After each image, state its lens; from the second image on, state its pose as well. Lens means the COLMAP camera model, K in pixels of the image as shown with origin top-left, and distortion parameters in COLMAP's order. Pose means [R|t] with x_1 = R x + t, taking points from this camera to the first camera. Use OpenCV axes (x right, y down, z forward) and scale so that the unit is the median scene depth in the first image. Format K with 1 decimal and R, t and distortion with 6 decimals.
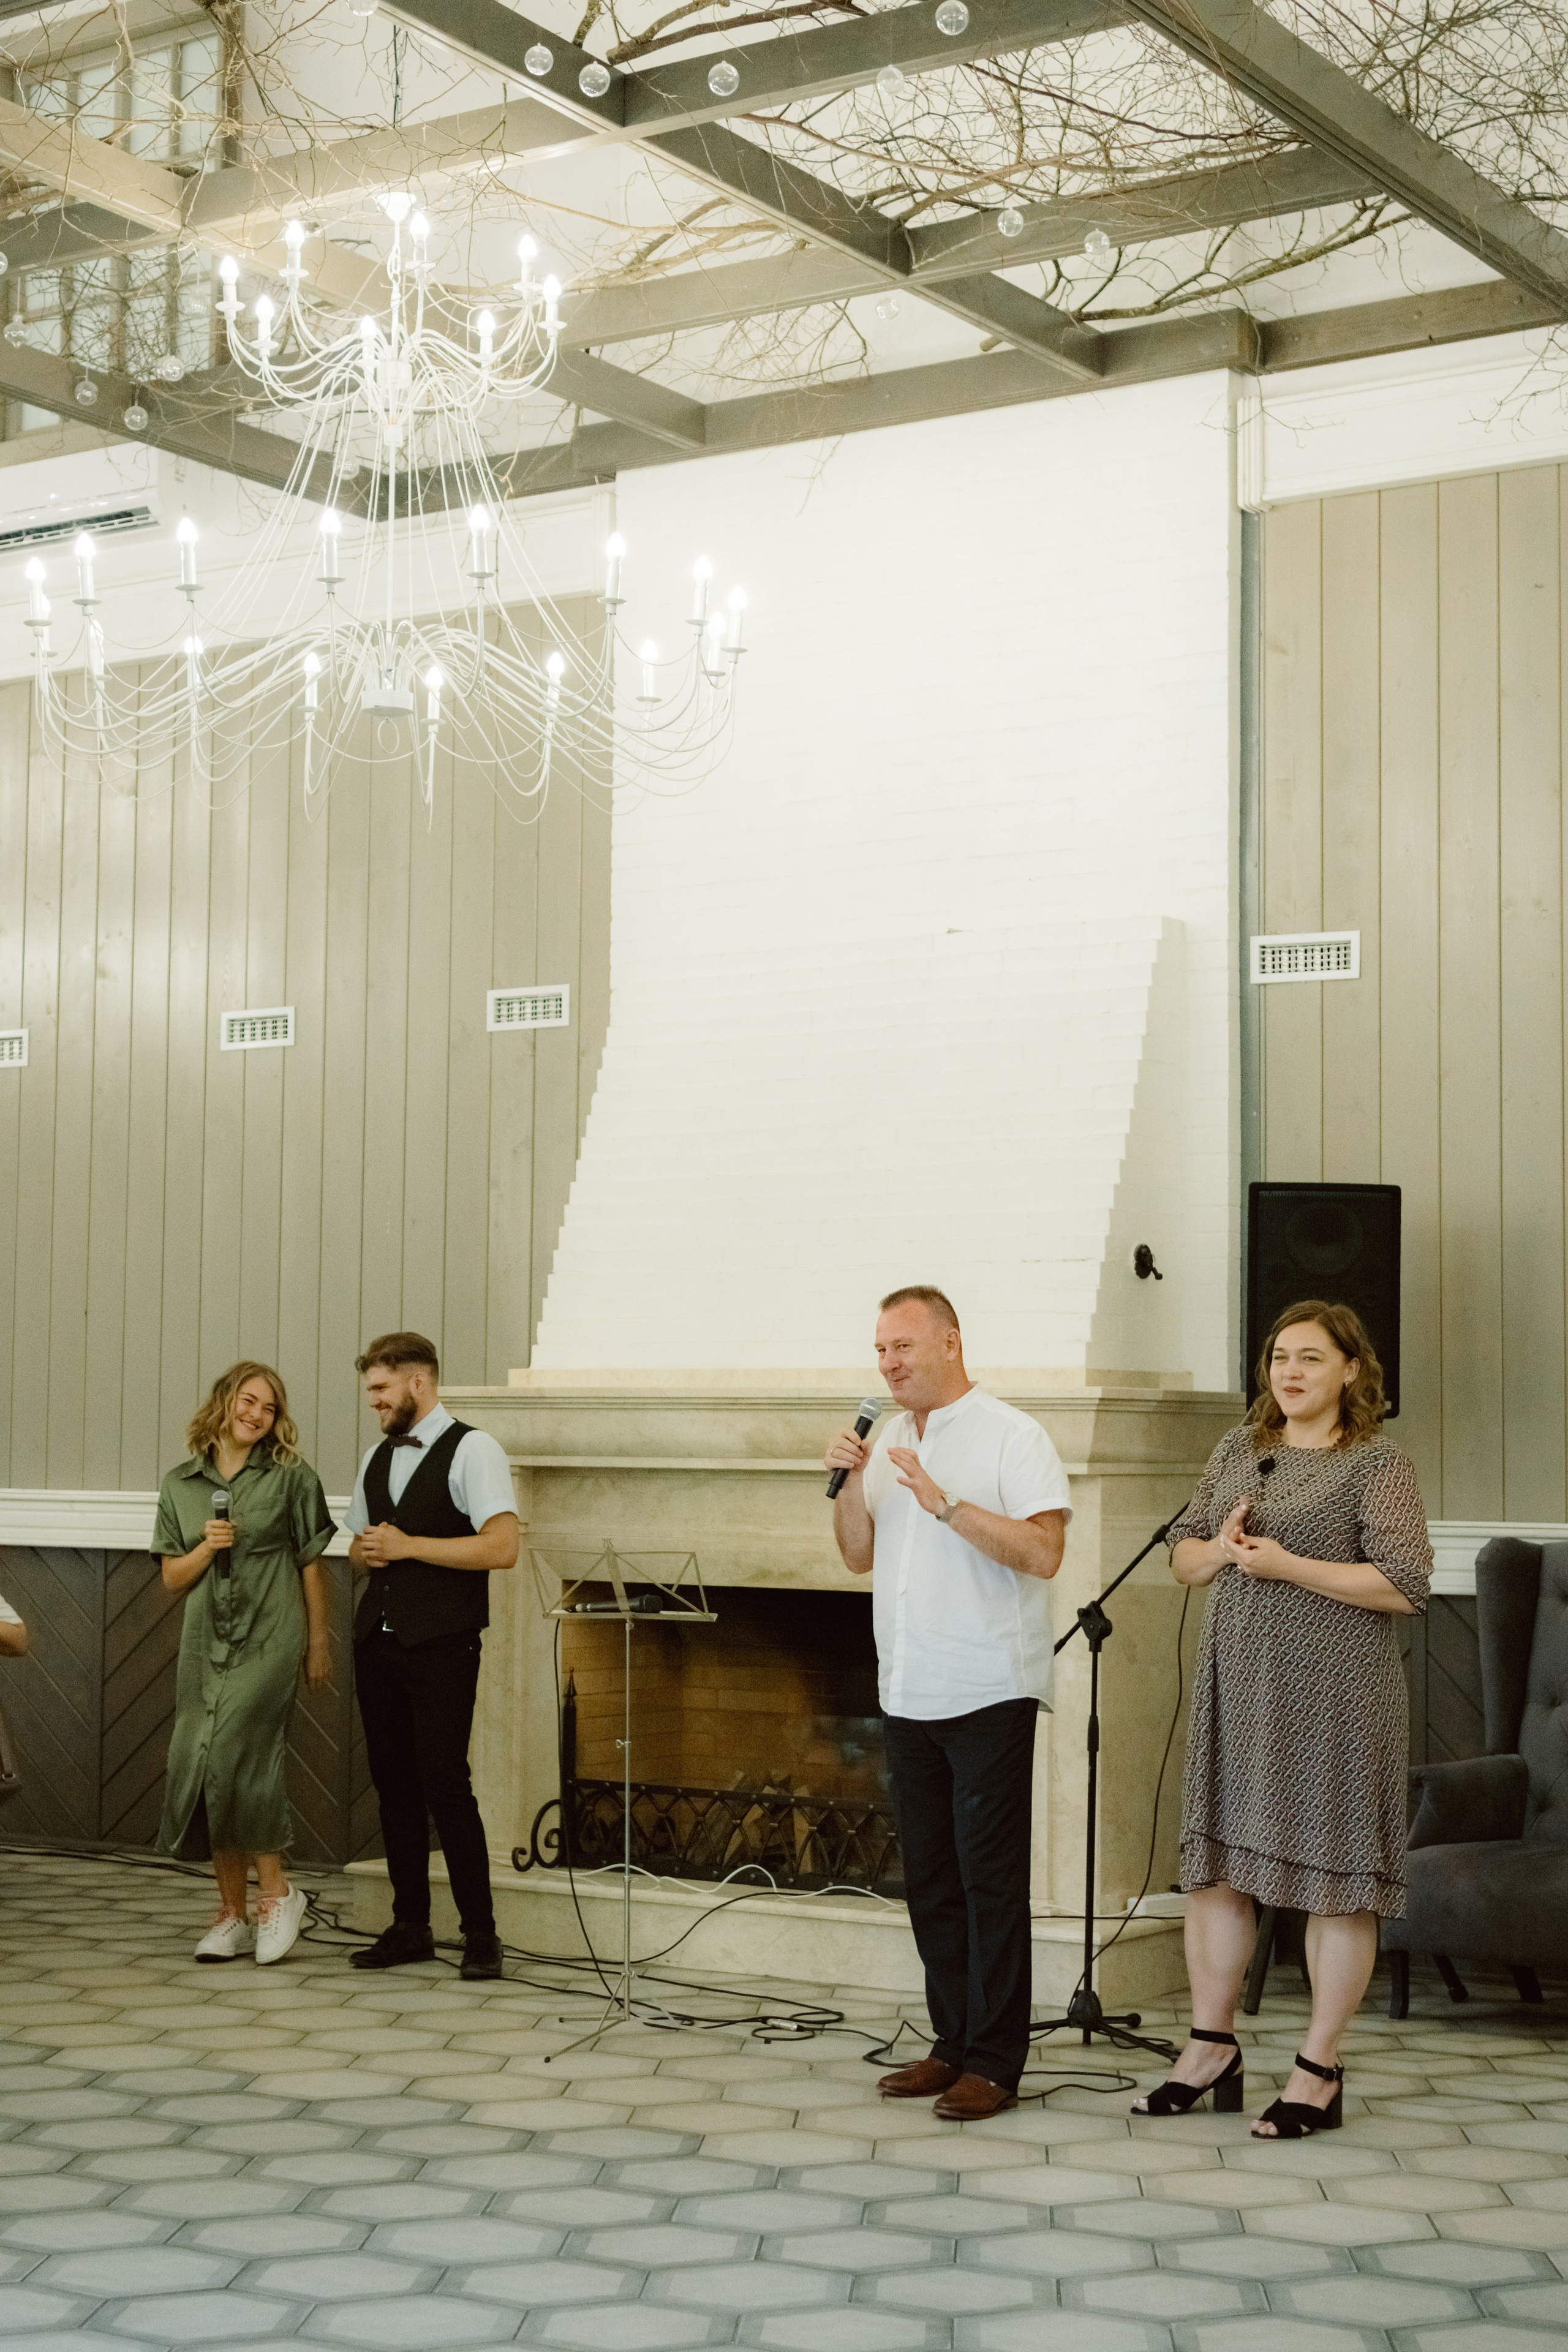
lens RADIAL K [[3631.9, 0, 784.0], [0, 3631.9, 1176.0], [0, 0, 1]] dist [-0.011260, -0.070251]
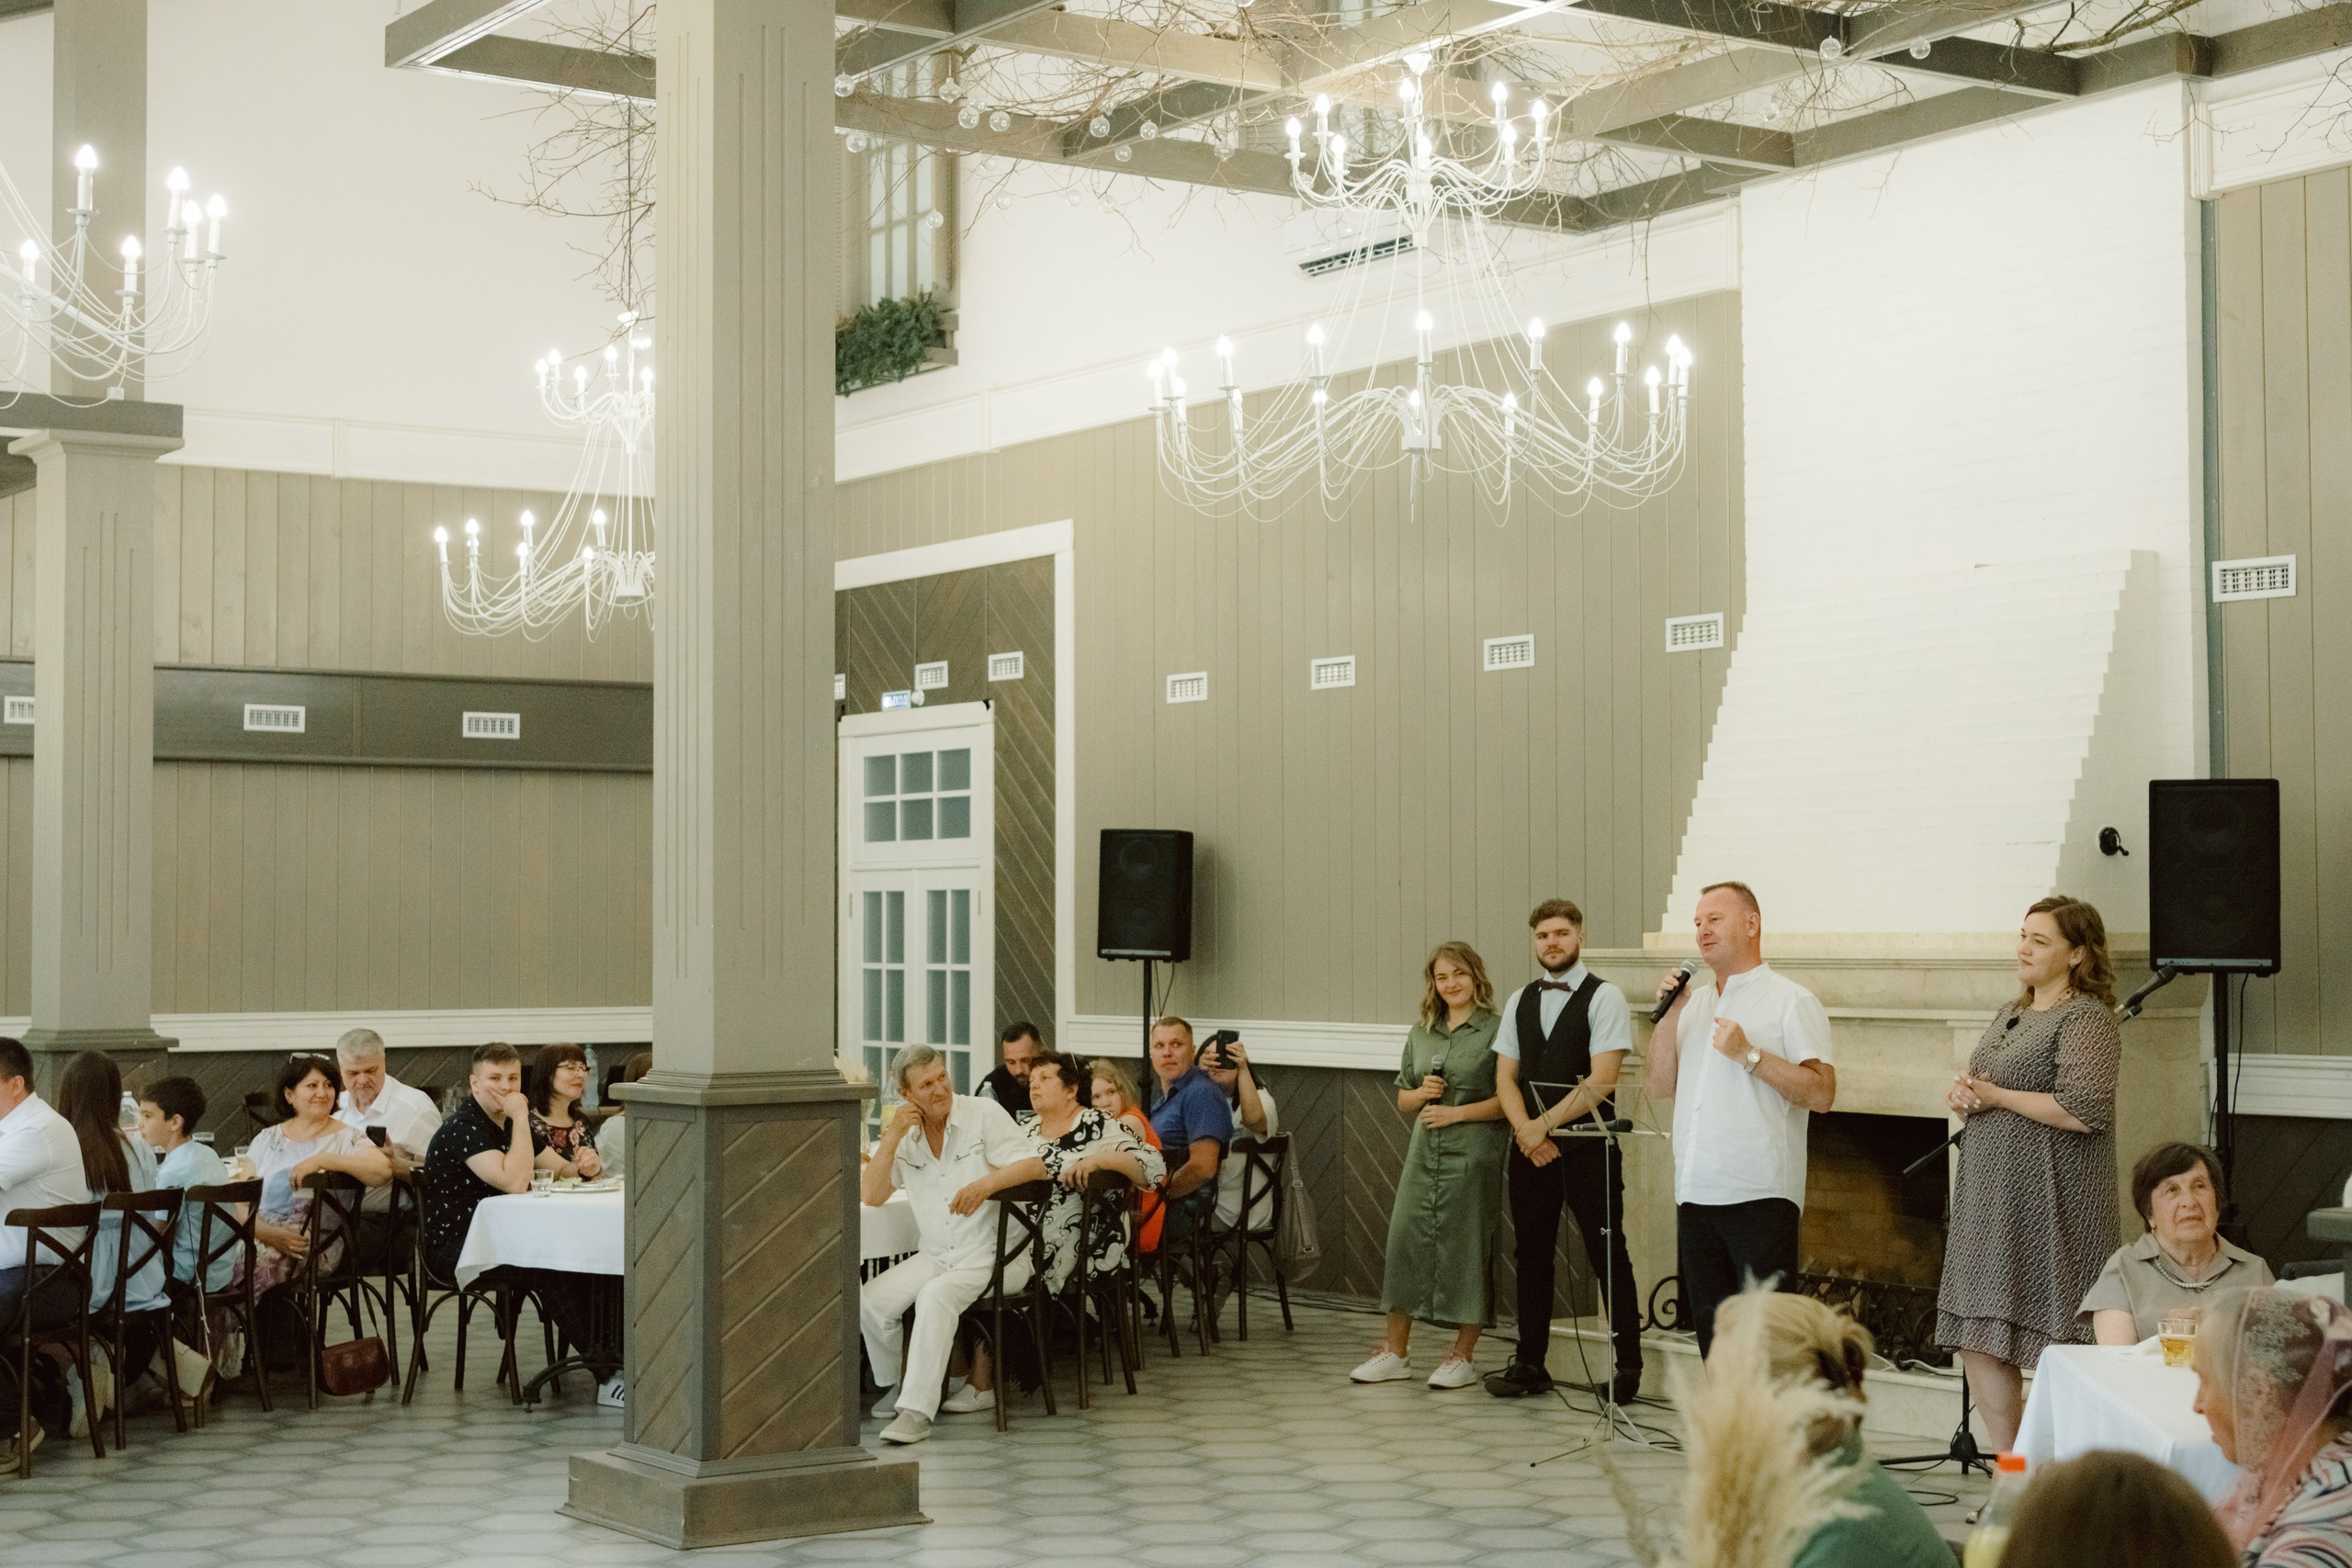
lens RADIAL K [[3631.5, 0, 1176.0], [0, 3631.5, 784.0], [0, 0, 1]] dist [-0.011260, -0.070251]
pose [[0.920802, -0.027653, -0.389048, 0.274652], [0.039577, 0.998959, 0.022667, -0.033933], [0.388017, -0.036269, 0.920939, -0.218958]]
